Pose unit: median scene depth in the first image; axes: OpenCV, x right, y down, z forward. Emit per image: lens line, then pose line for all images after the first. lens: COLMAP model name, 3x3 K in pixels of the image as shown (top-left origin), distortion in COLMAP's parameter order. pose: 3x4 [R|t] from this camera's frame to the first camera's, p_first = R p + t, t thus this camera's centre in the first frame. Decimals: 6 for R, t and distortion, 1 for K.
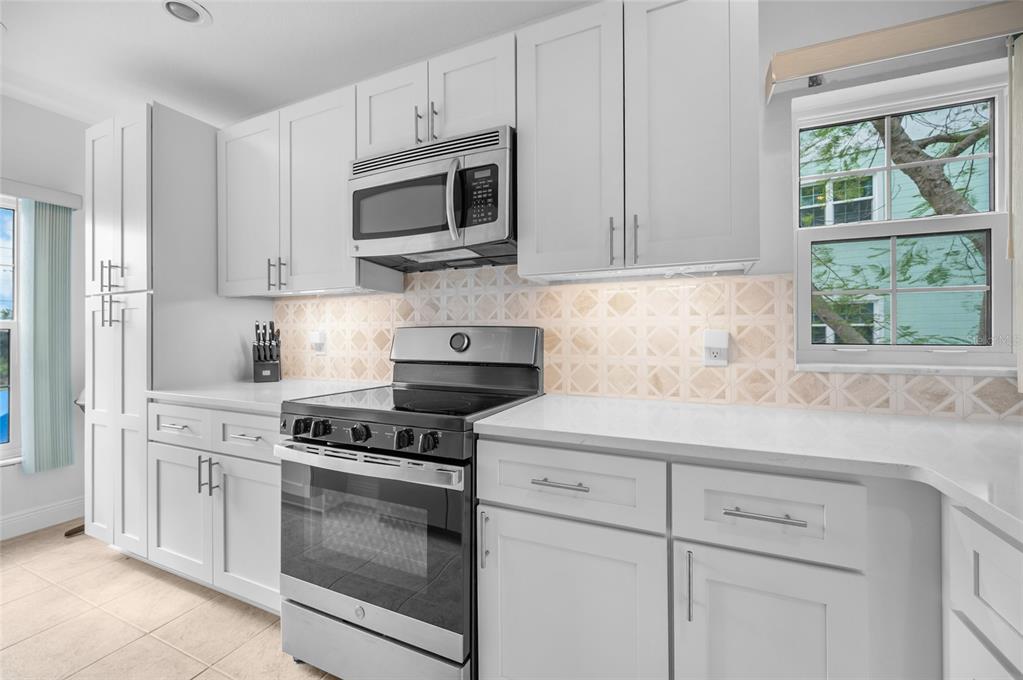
lens RADIAL K [[413.0, 0, 510.1], [0, 413.0, 330.5], [0, 0, 1]] dist [0.000954, 0.000148]
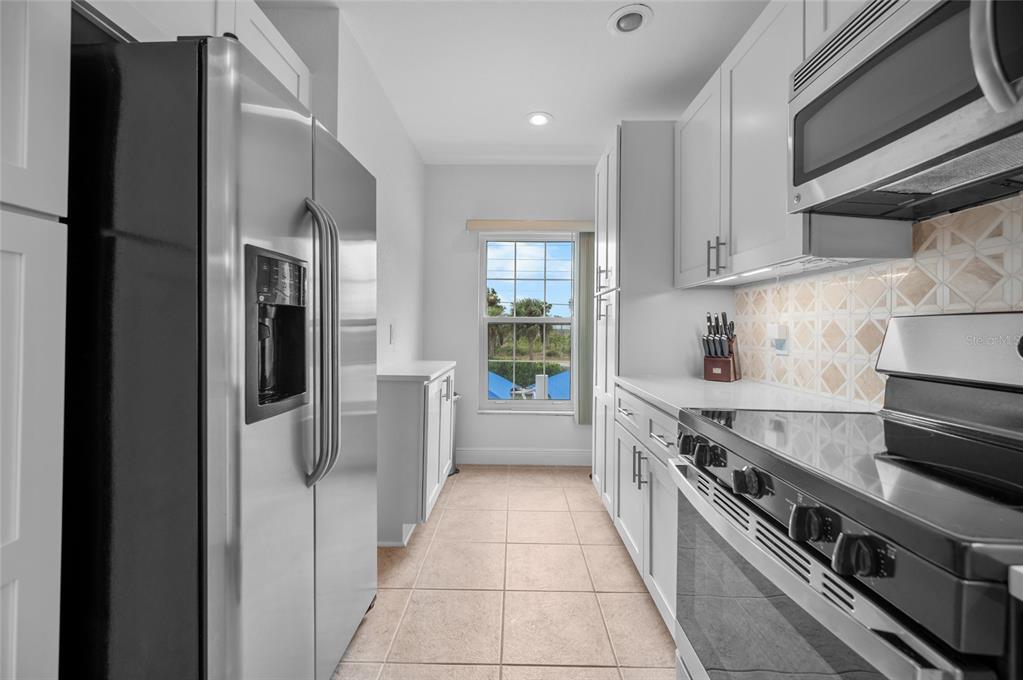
lens RADIAL K [[407.8, 0, 510.3], [0, 407.8, 321.3], [0, 0, 1]] dist [-0.000820, -0.000317]
pose [[0.402356, -0.008069, -0.915448, 0.037752], [-0.002181, 0.999950, -0.009773, 0.006667], [0.915481, 0.005928, 0.402318, 0.262792]]
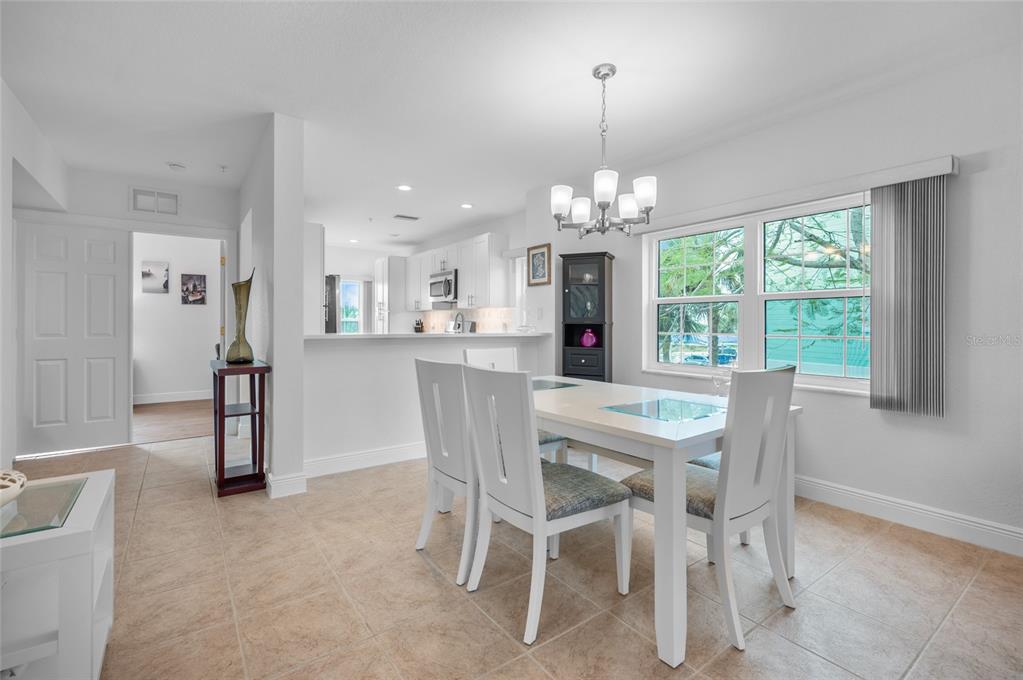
lens RADIAL K [[461.0, 0, 509.1], [0, 461.0, 322.9], [0, 0, 1]] dist [-0.000051, -0.000485]
pose [[0.867694, 0.002605, -0.497091, 1.844007], [0.000375, 0.999983, 0.005895, -0.015944], [0.497098, -0.005301, 0.867678, -1.772698]]
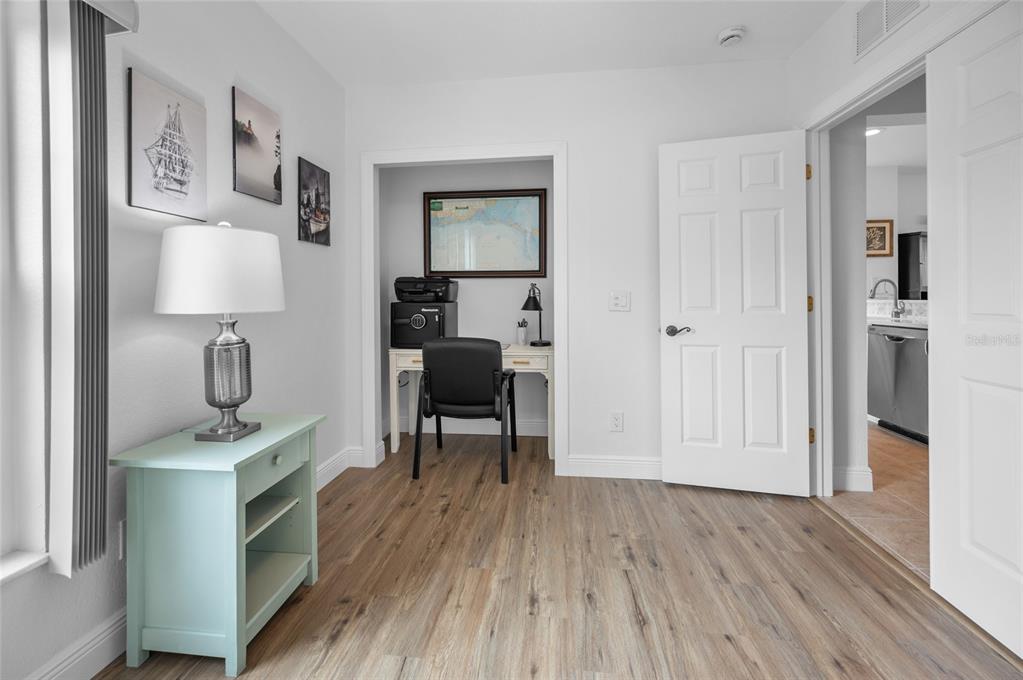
lens RADIAL K [[414.3, 0, 507.4], [0, 414.3, 292.4], [0, 0, 1]] dist [0.000177, 0.000024]
pose [[0.952692, -0.000643, 0.303935, -1.757335], [0.001703, 0.999993, -0.003220, 0.010539], [-0.303931, 0.003585, 0.952687, -1.251509]]
